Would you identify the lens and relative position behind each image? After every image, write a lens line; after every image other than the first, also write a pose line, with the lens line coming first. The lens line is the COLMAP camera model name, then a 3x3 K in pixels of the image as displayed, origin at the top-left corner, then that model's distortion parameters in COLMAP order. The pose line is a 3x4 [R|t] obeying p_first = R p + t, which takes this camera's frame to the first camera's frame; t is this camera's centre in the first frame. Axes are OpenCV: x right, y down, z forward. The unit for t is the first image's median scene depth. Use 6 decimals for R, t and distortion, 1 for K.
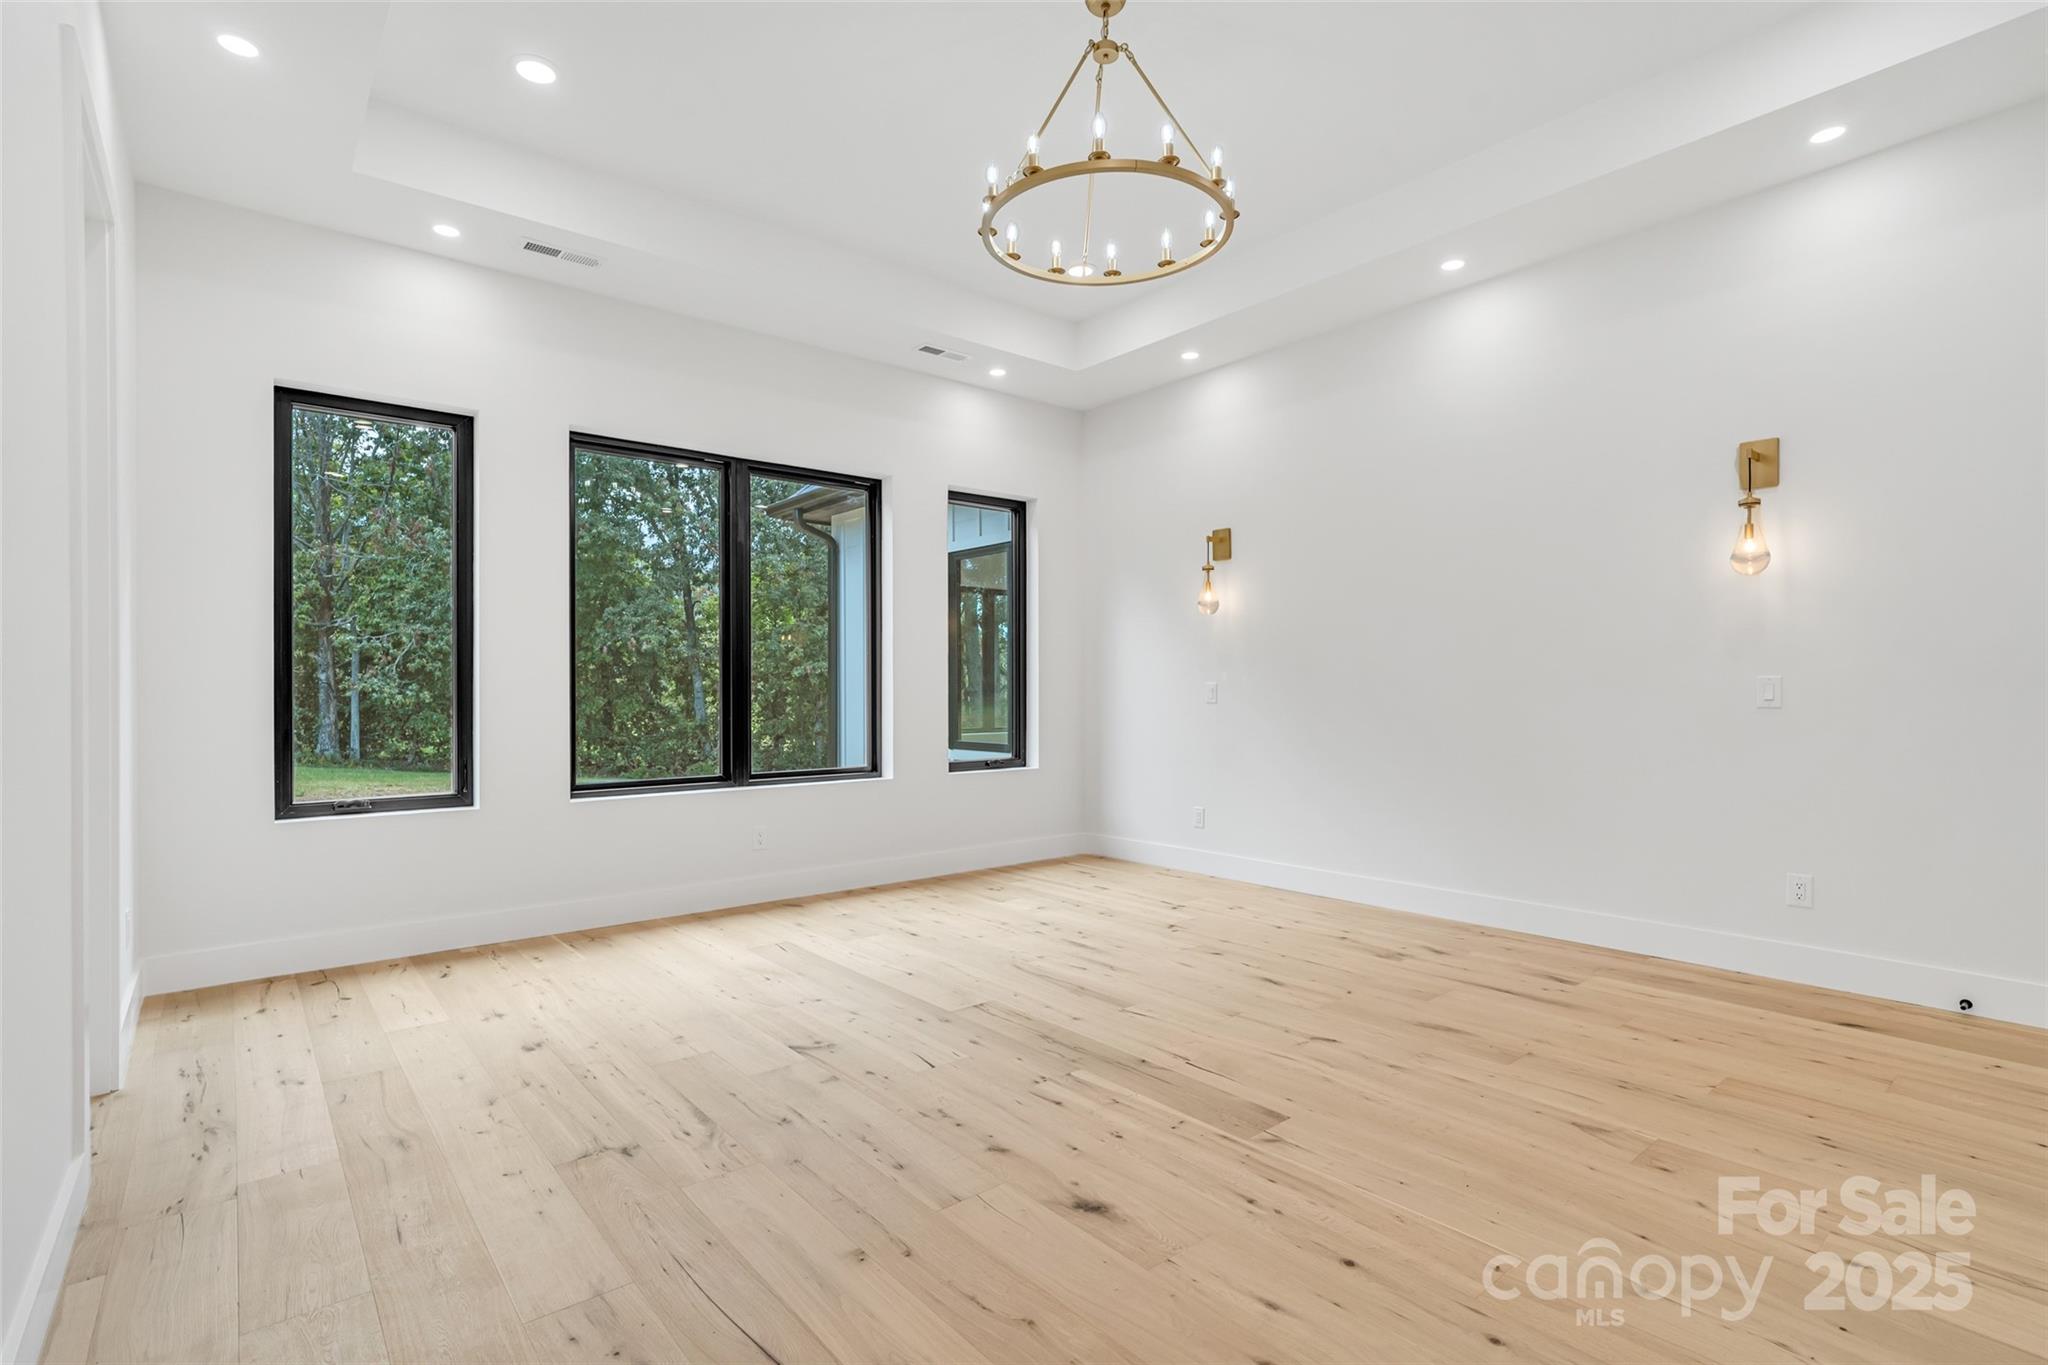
lens RADIAL K [[943.8, 0, 1024.0], [0, 943.8, 682.5], [0, 0, 1]] dist [-0.004637, 0.005667]
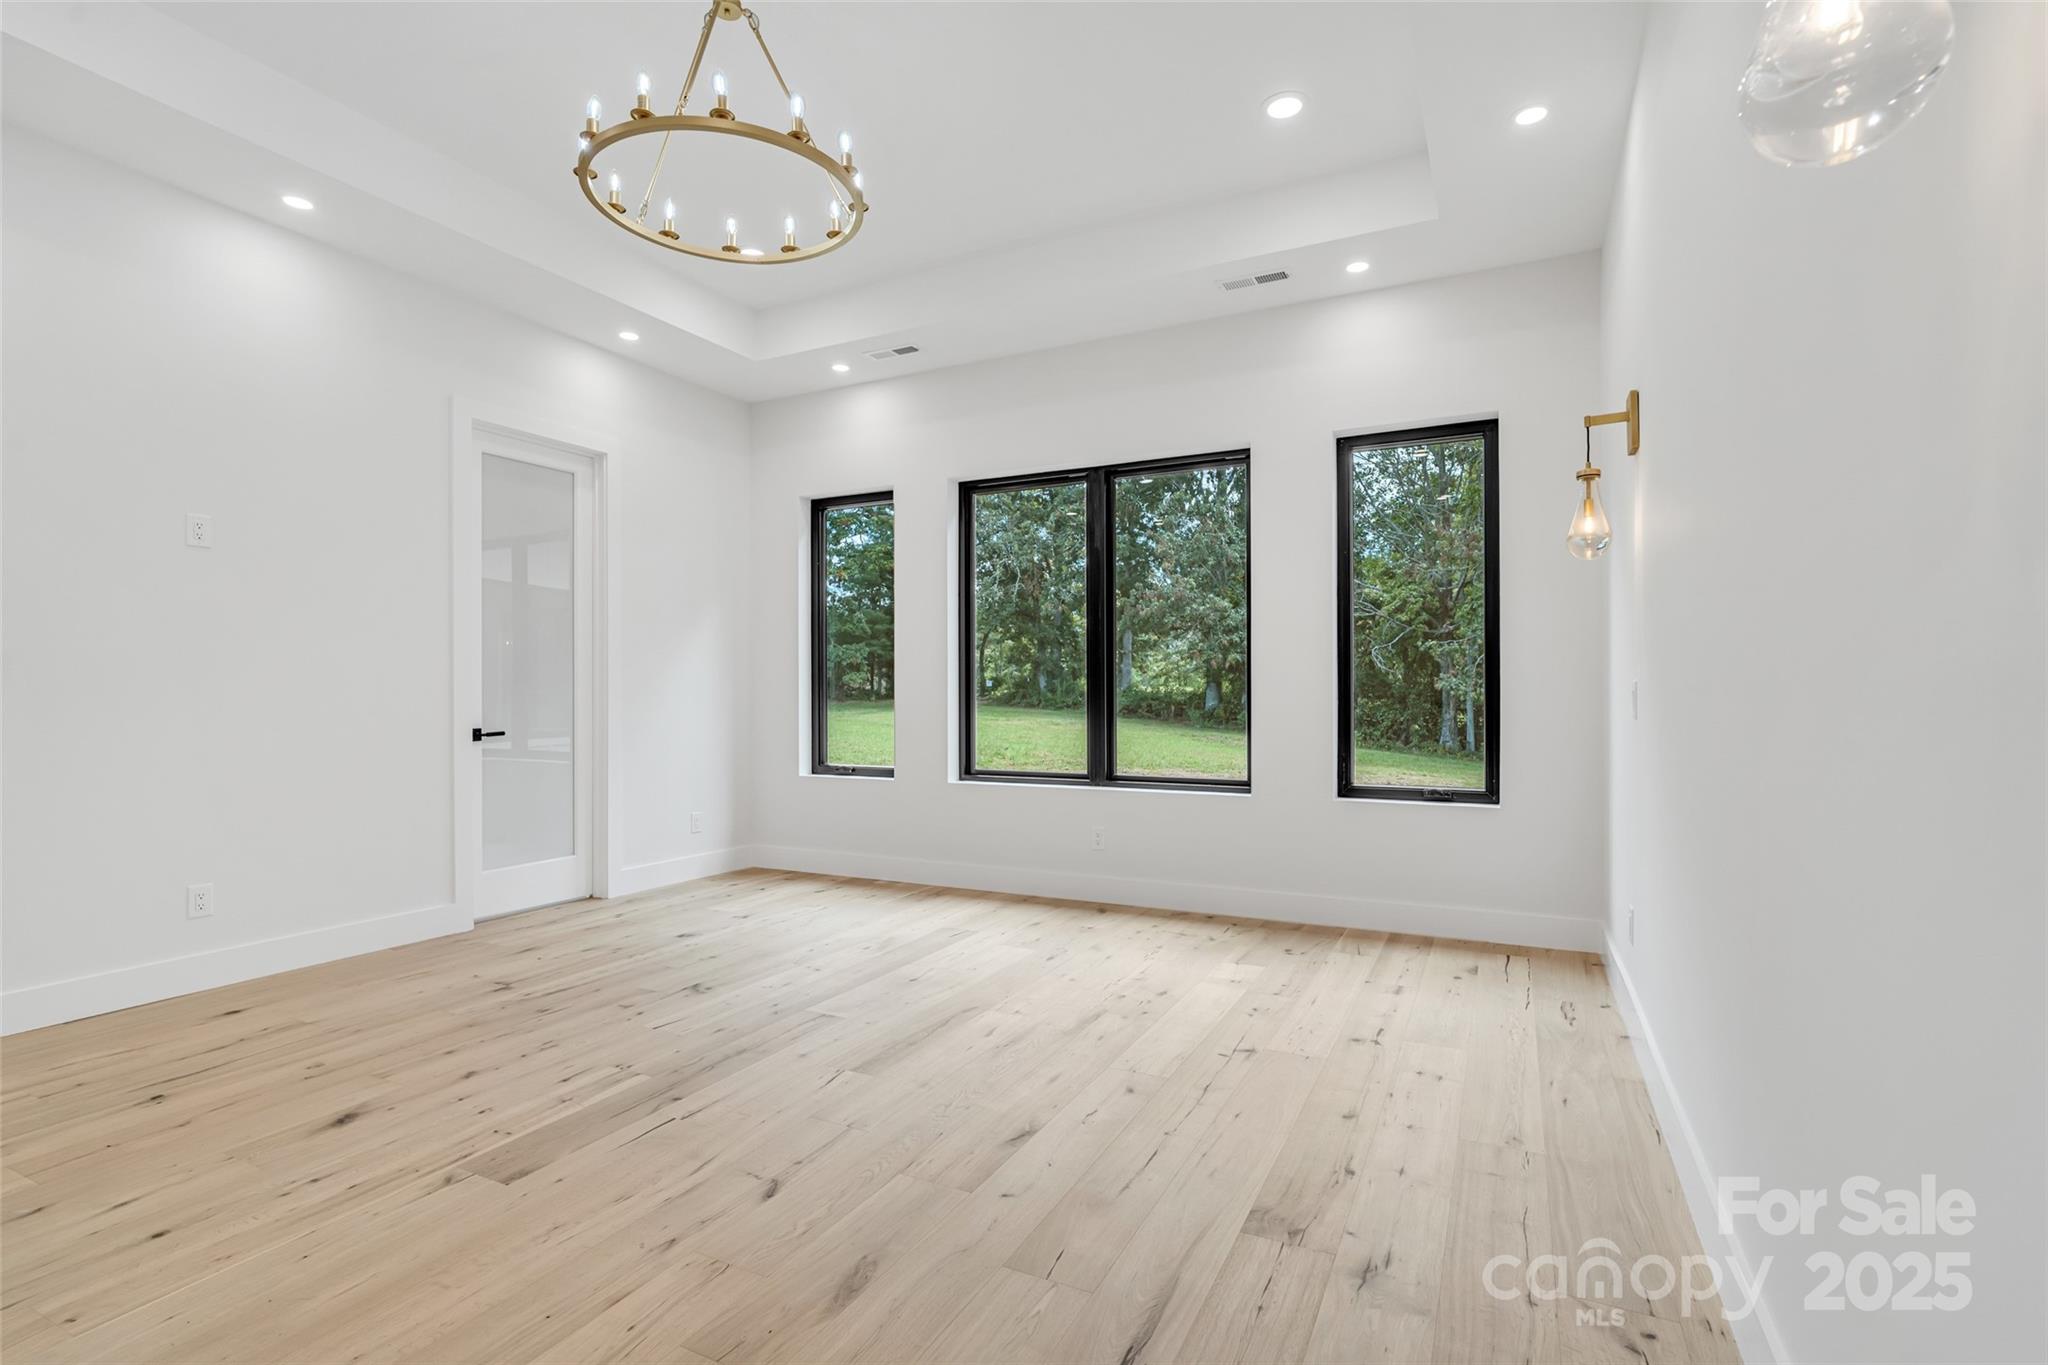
lens RADIAL K [[943.8, 0, 1024.0], [0, 943.8, 682.5], [0, 0, 1]] dist [-0.004637, 0.005667]
pose [[0.408292, -0.006489, -0.912829, 0.928219], [0.008295, 0.999960, -0.003398, 0.000603], [0.912814, -0.006185, 0.408329, 0.783806]]
